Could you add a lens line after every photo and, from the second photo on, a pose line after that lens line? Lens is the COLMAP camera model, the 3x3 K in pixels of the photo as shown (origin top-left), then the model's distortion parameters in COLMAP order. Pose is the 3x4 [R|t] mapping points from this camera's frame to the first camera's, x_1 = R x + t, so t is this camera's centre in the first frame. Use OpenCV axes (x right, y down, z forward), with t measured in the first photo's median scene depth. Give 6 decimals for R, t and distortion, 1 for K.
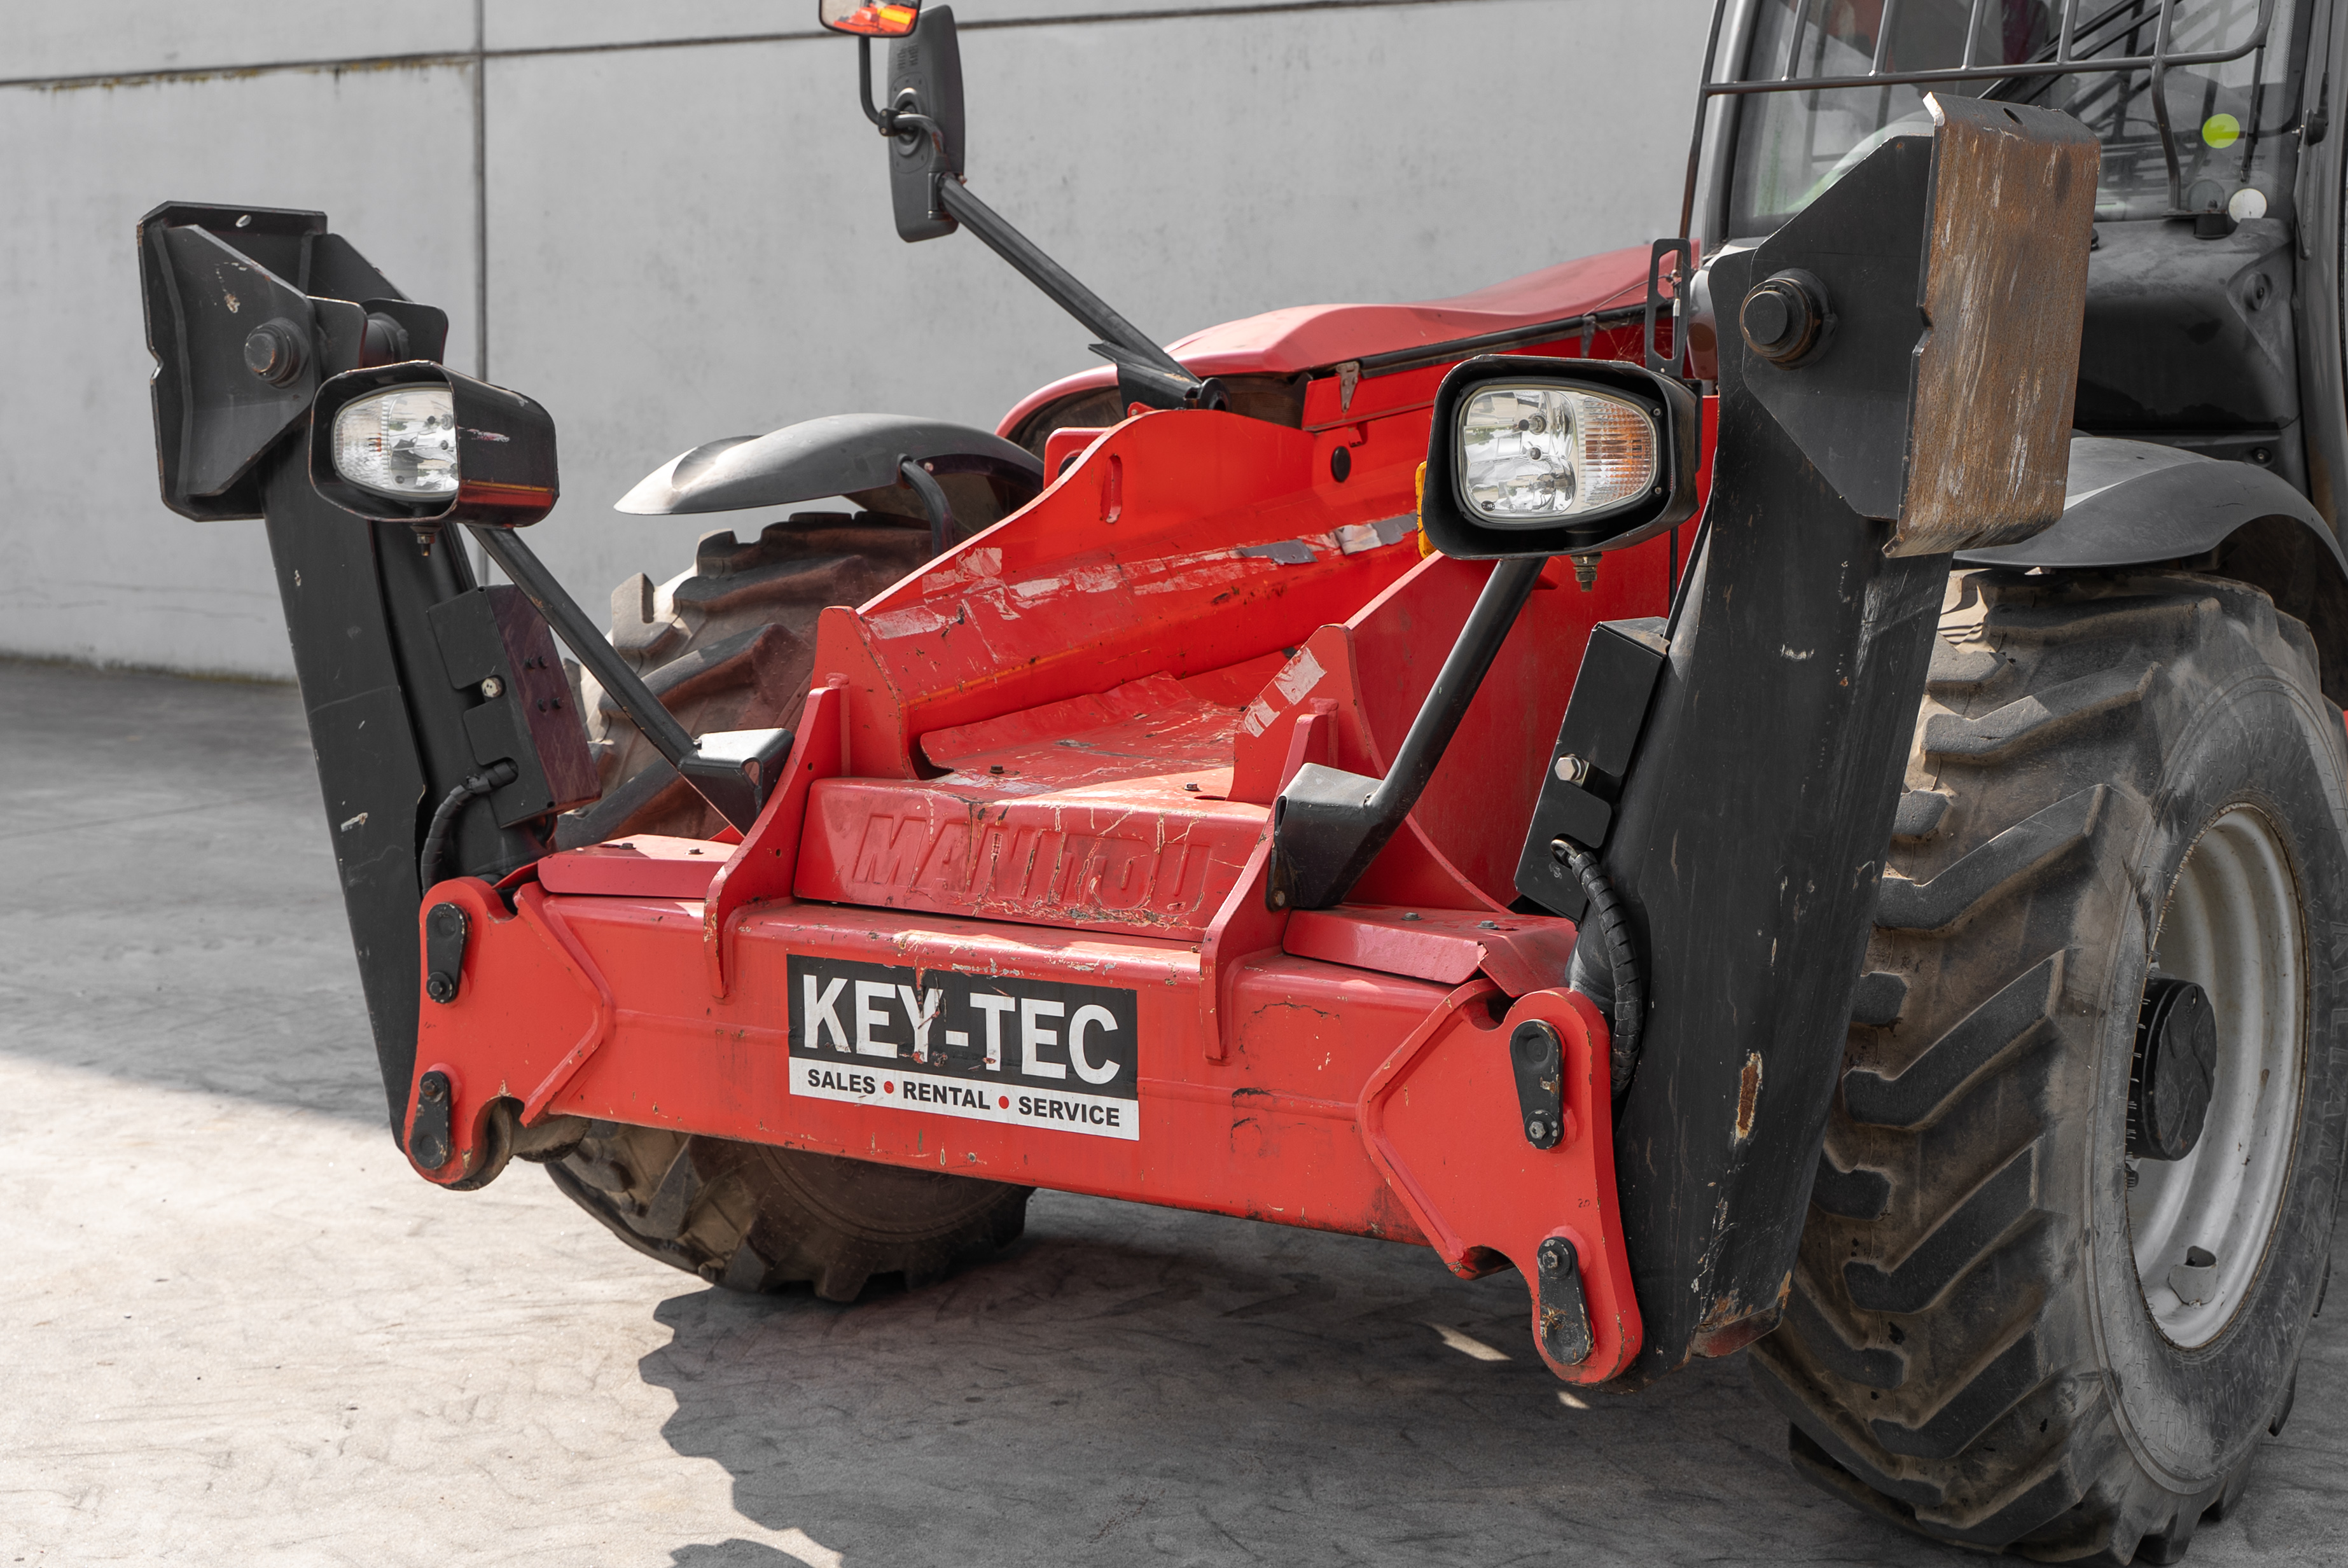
lens RADIAL K [[2991.2, 0, 1174.0], [0, 2991.2, 784.0], [0, 0, 1]] dist [0.007612, -0.079977]
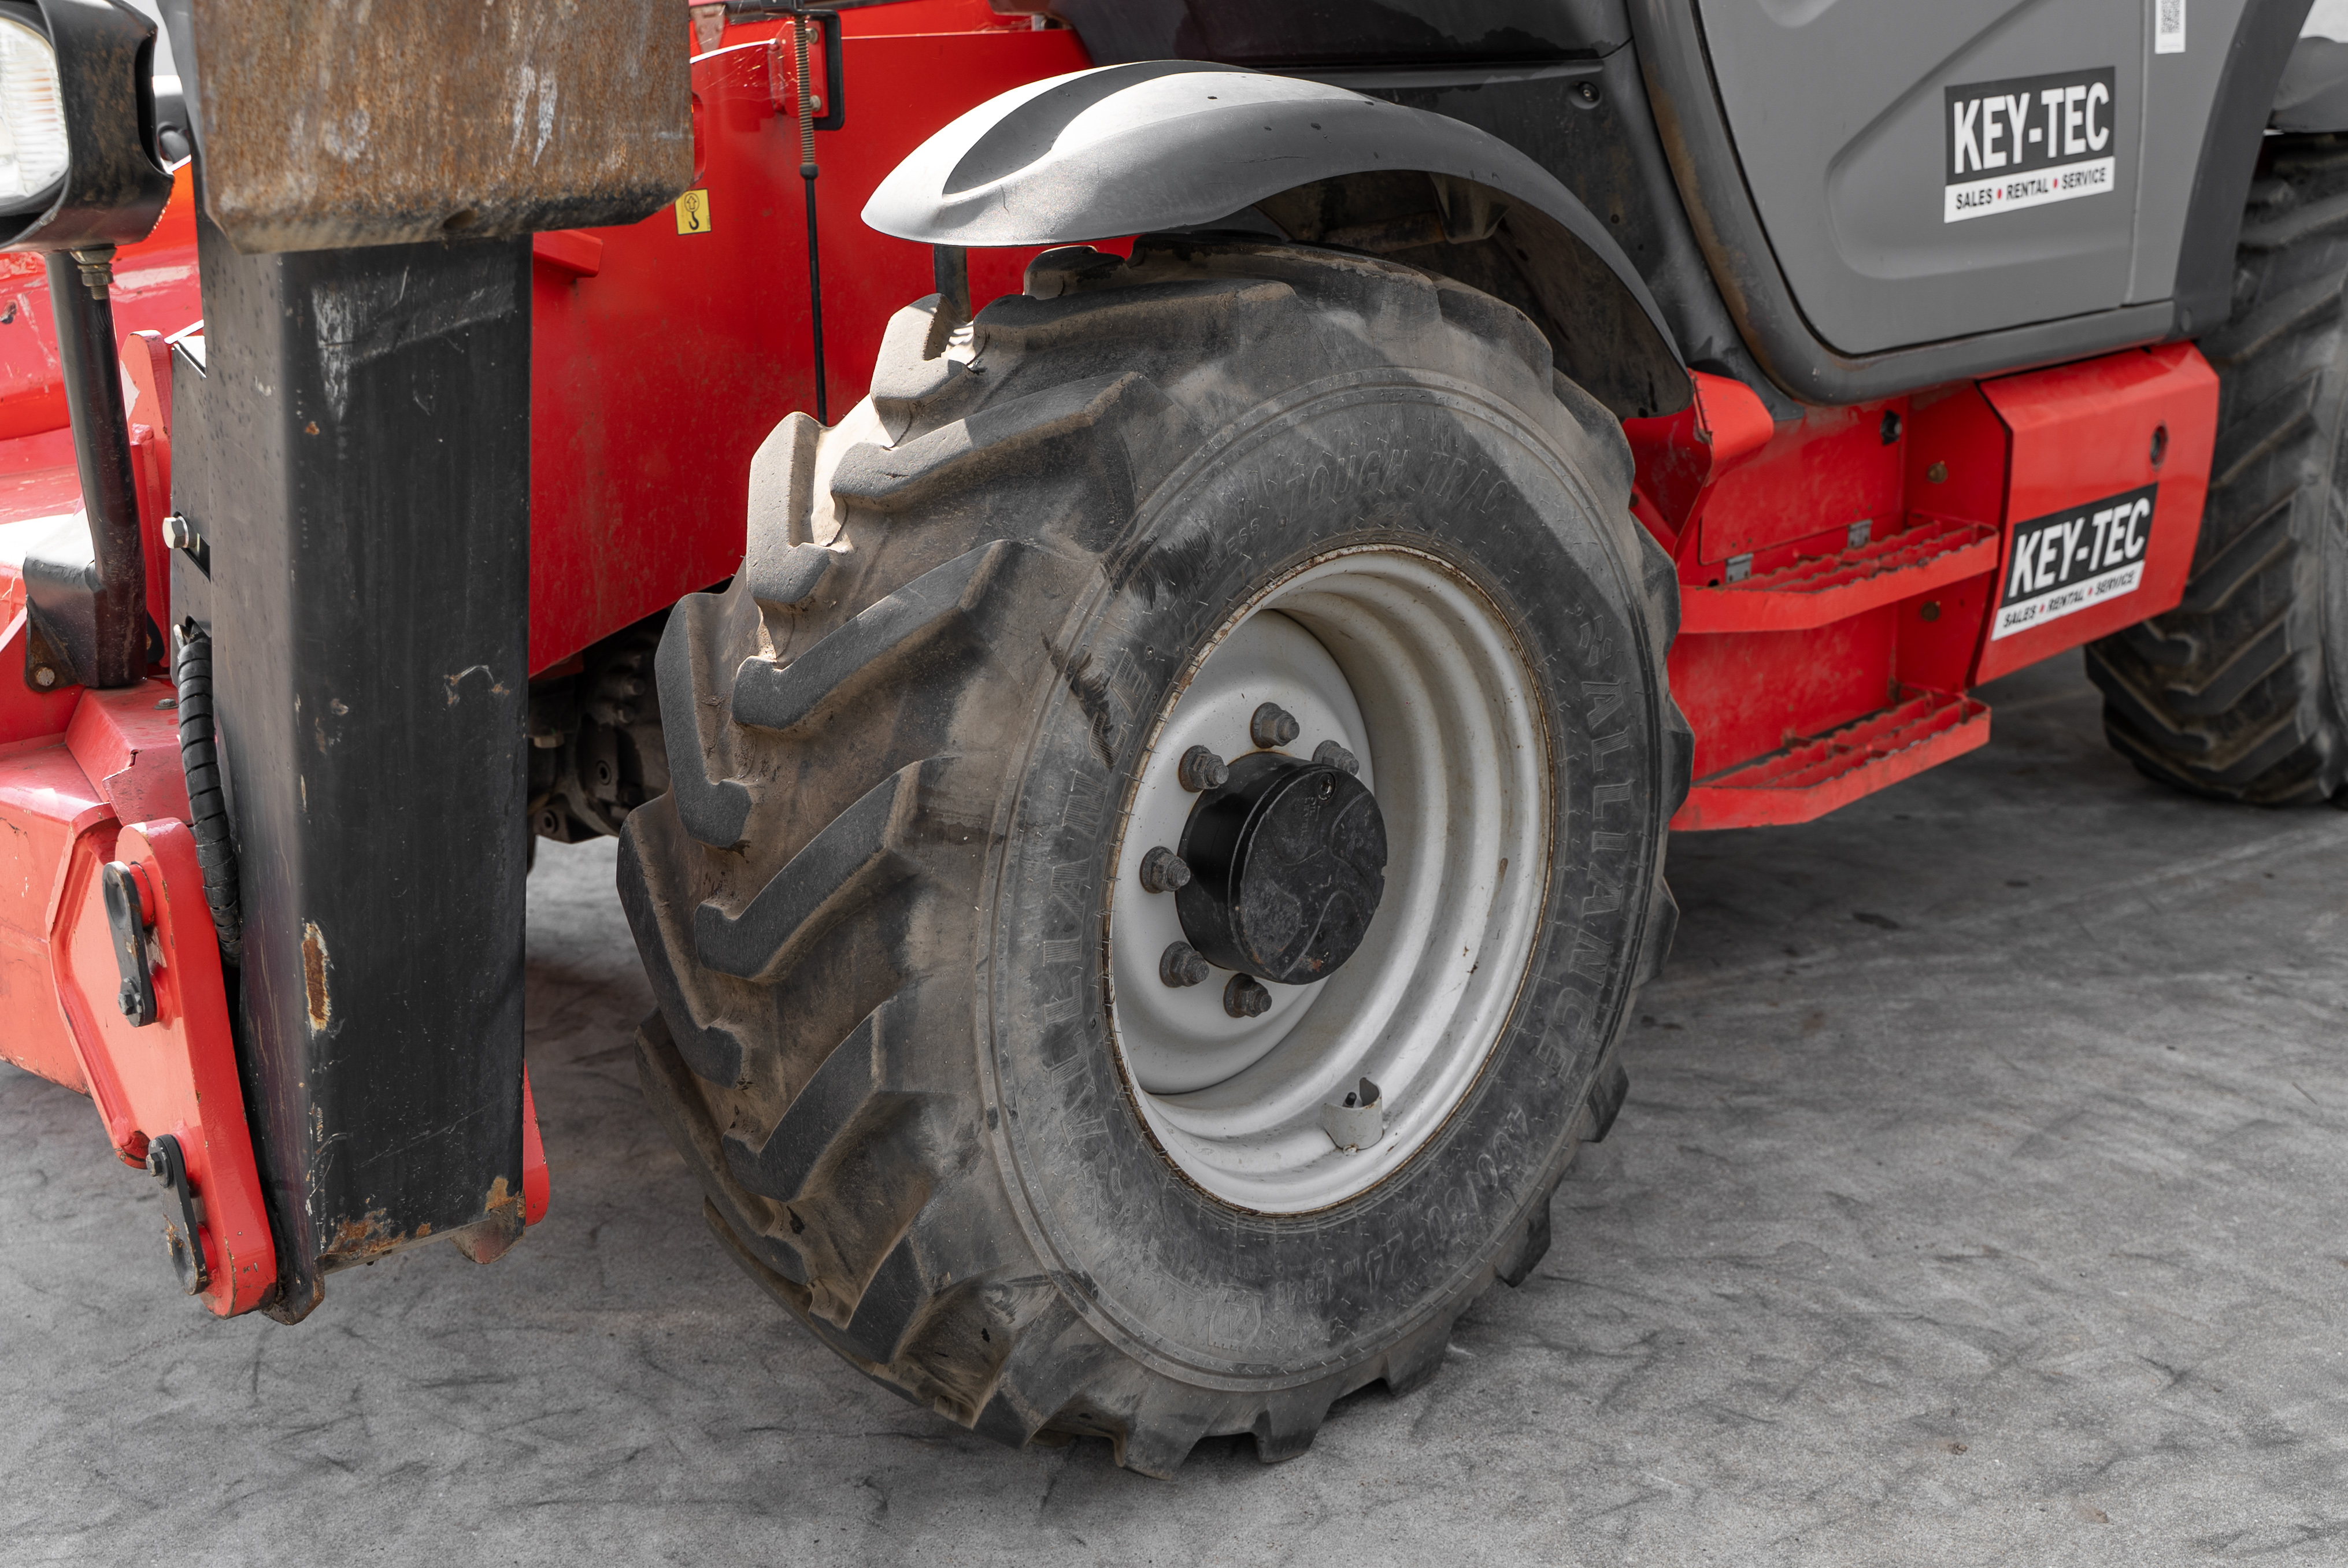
lens RADIAL K [[2583.0, 0, 1174.0], [0, 2583.0, 784.0], [0, 0, 1]] dist [-0.005993, 0.008587]
pose [[0.992255, 0.012507, -0.123586, 0.429752], [0.005239, 0.989819, 0.142236, -0.031237], [0.124107, -0.141781, 0.982087, 0.348246]]
